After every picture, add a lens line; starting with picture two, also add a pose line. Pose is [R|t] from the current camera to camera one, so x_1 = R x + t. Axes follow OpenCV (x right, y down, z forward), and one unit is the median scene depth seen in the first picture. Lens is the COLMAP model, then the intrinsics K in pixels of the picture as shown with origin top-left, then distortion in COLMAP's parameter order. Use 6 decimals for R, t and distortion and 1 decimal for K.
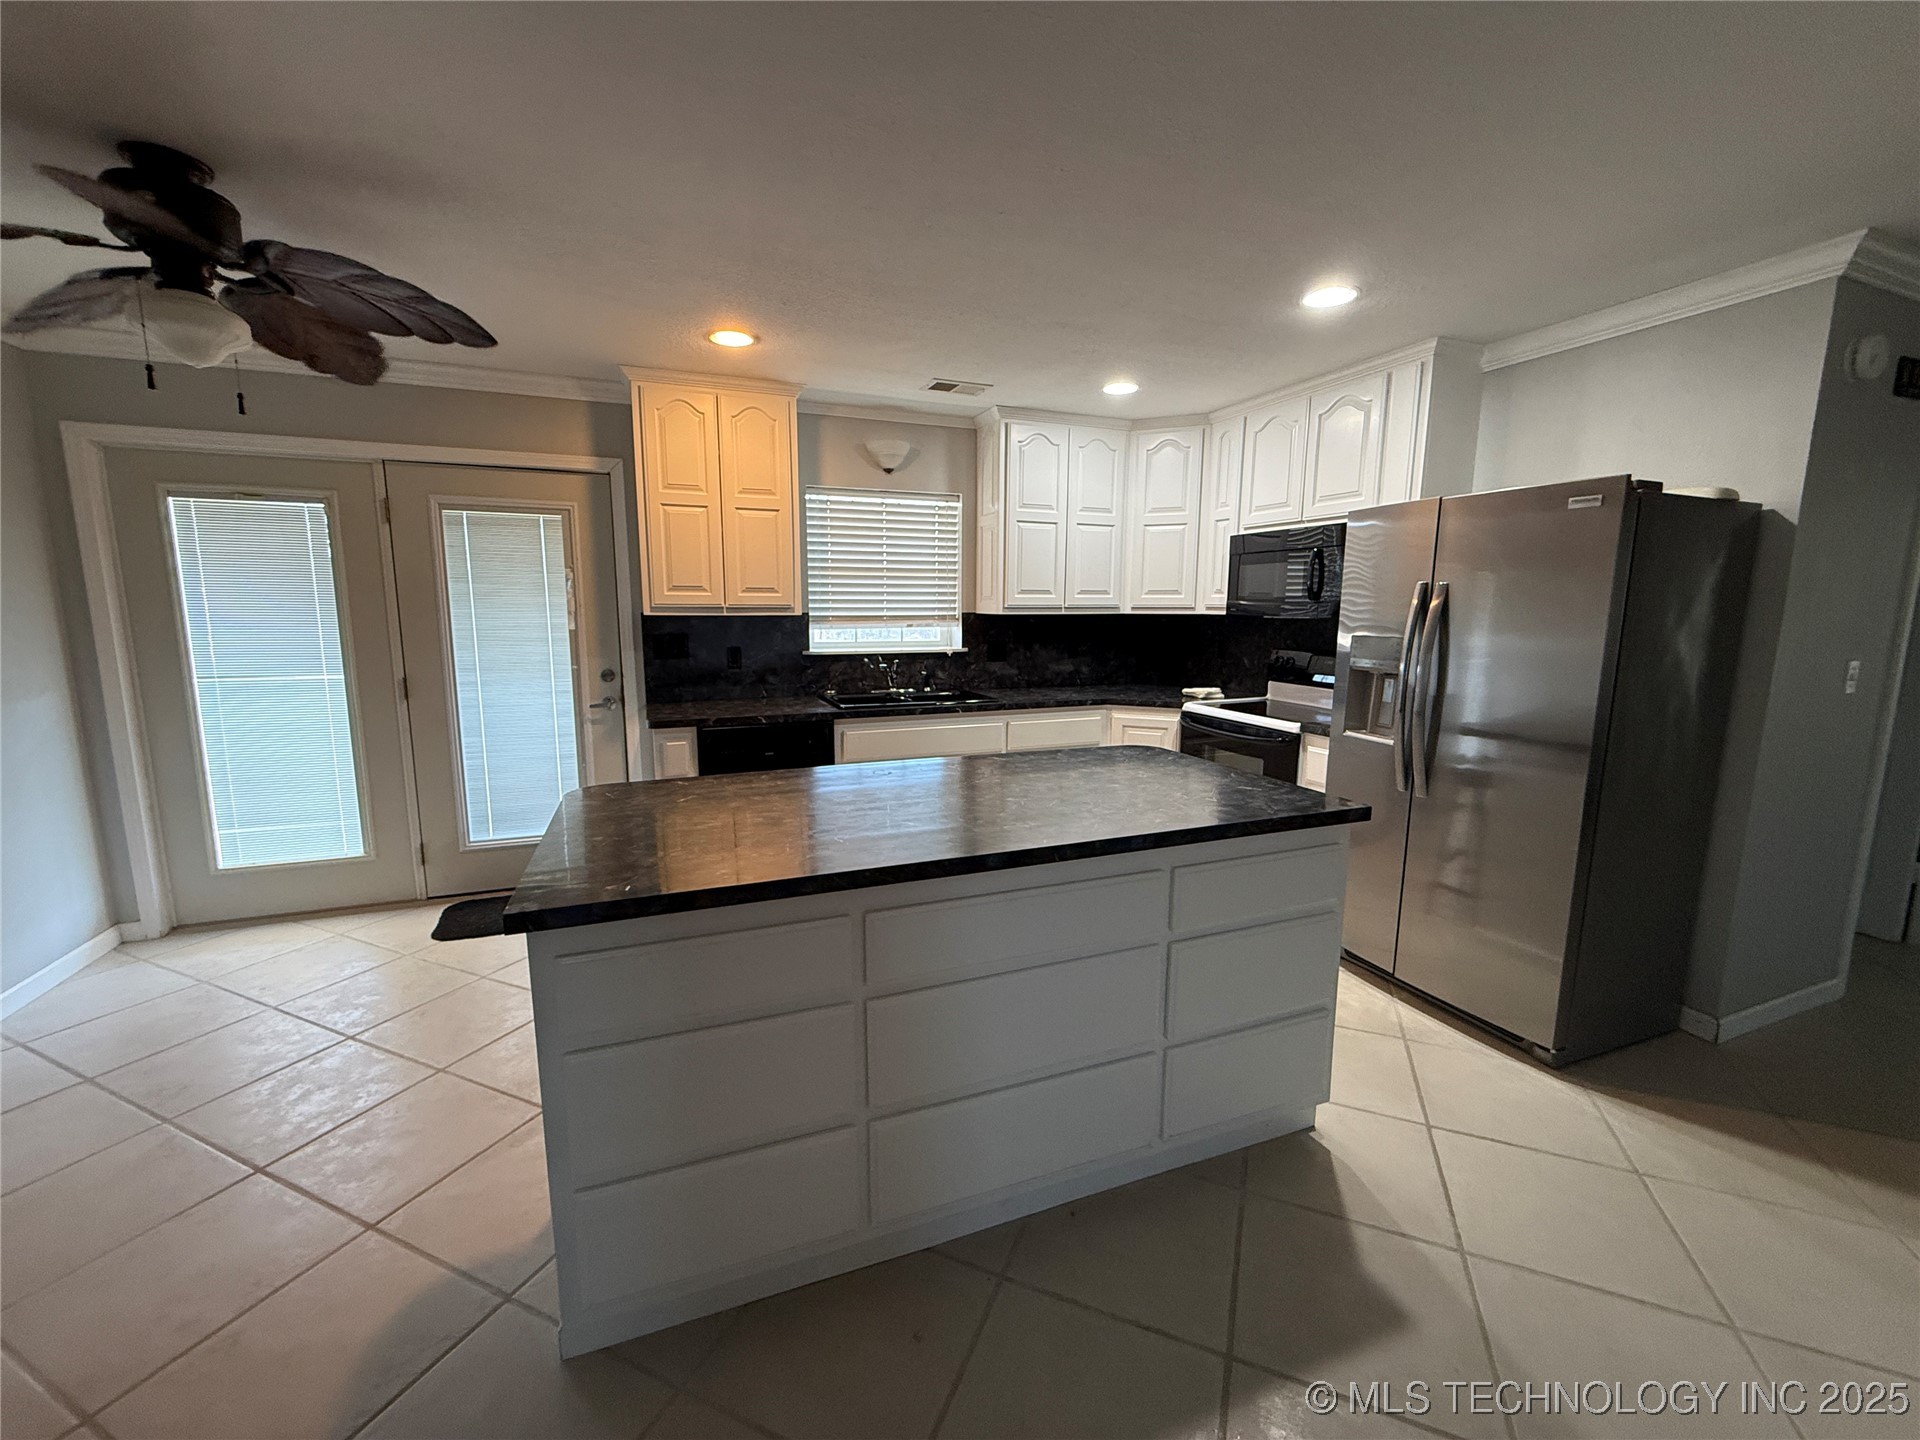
lens RADIAL K [[764.5, 0, 957.4], [0, 764.5, 721.9], [0, 0, 1]] dist [-0.002785, -0.000367]
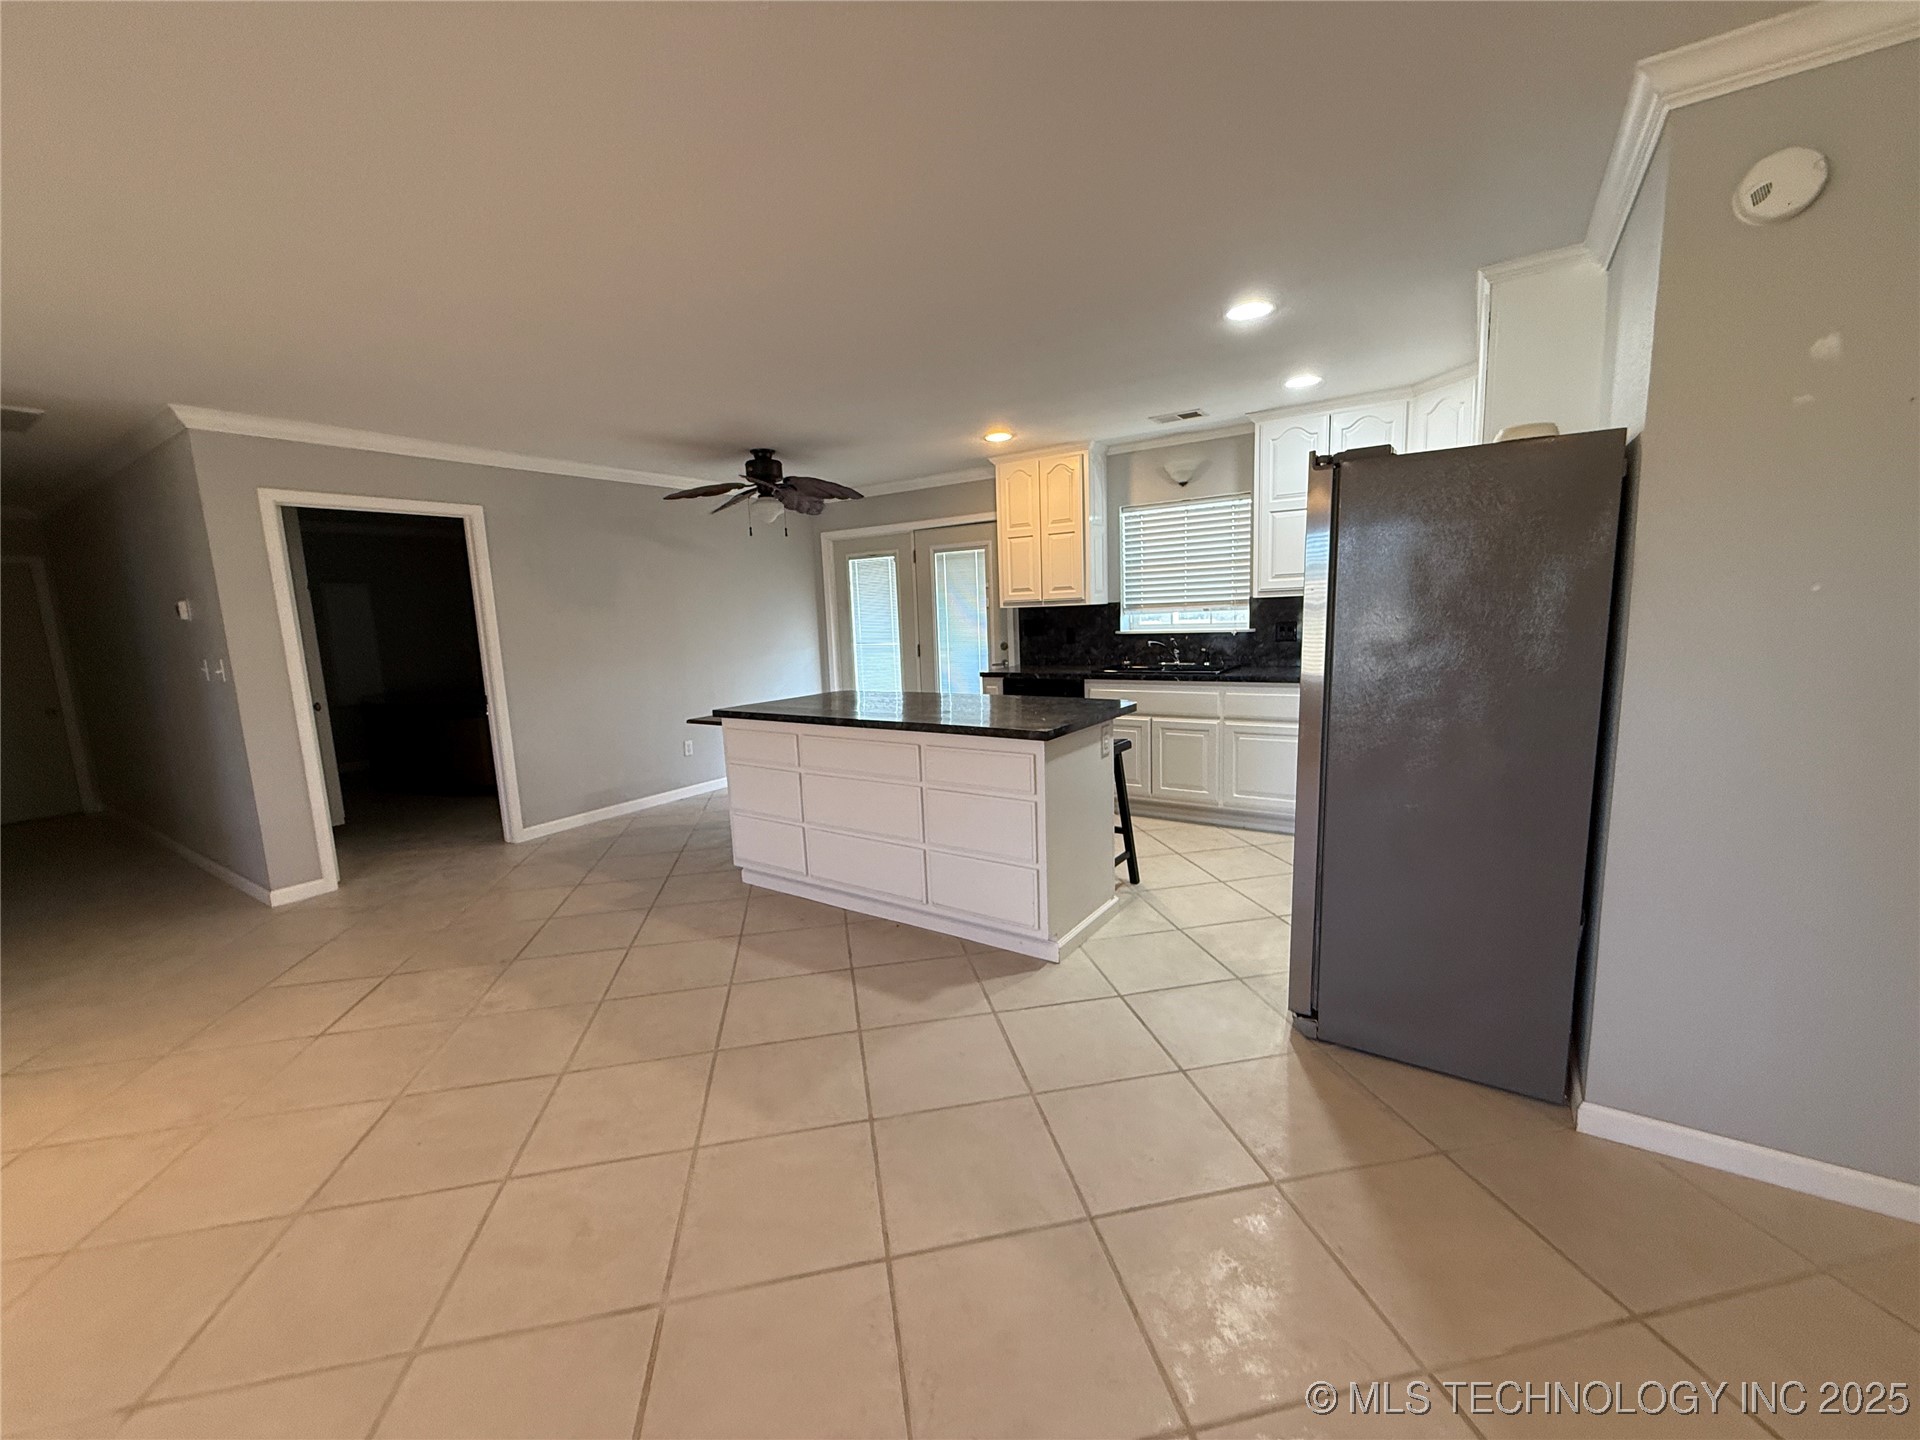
lens RADIAL K [[764.5, 0, 957.4], [0, 764.5, 721.9], [0, 0, 1]] dist [-0.002785, -0.000367]
pose [[0.565669, 0.098289, -0.818754, 0.812733], [-0.078846, 0.994769, 0.064945, 0.000853], [0.820855, 0.027818, 0.570459, 0.011289]]
